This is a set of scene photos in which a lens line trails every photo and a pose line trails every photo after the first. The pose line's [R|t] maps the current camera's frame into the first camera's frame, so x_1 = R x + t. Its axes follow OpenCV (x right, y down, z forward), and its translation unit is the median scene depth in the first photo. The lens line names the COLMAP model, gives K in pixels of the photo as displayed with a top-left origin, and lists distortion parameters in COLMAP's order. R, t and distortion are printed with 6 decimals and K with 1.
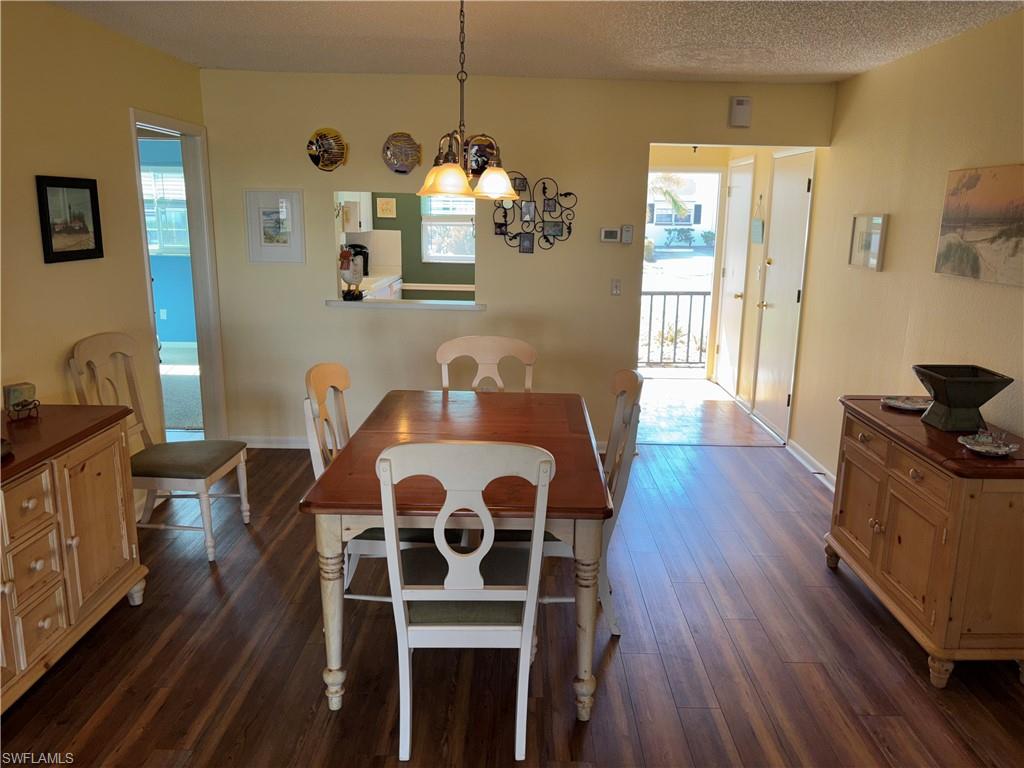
lens RADIAL K [[768.6, 0, 512.0], [0, 768.6, 384.0], [0, 0, 1]] dist [0.002510, 0.001924]
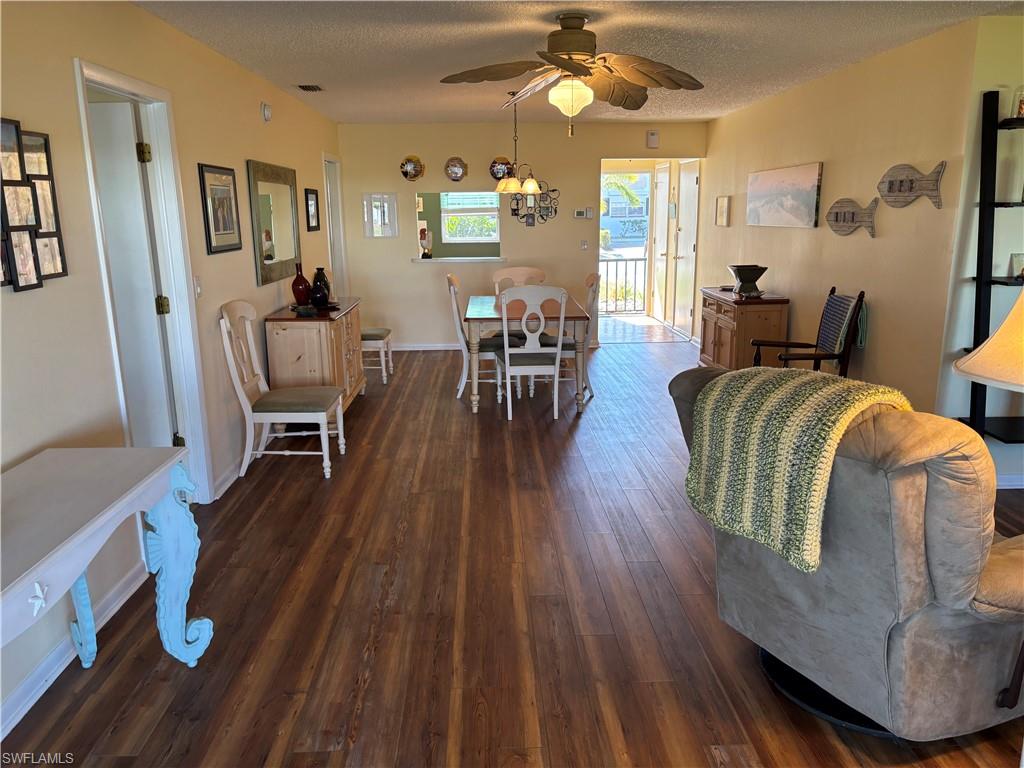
lens RADIAL K [[755.4, 0, 484.3], [0, 755.4, 387.1], [0, 0, 1]] dist [0.004355, 0.000544]
pose [[0.999376, -0.033453, 0.011361, -0.113411], [0.033342, 0.999395, 0.009874, 0.163286], [-0.011684, -0.009489, 0.999887, -0.660687]]
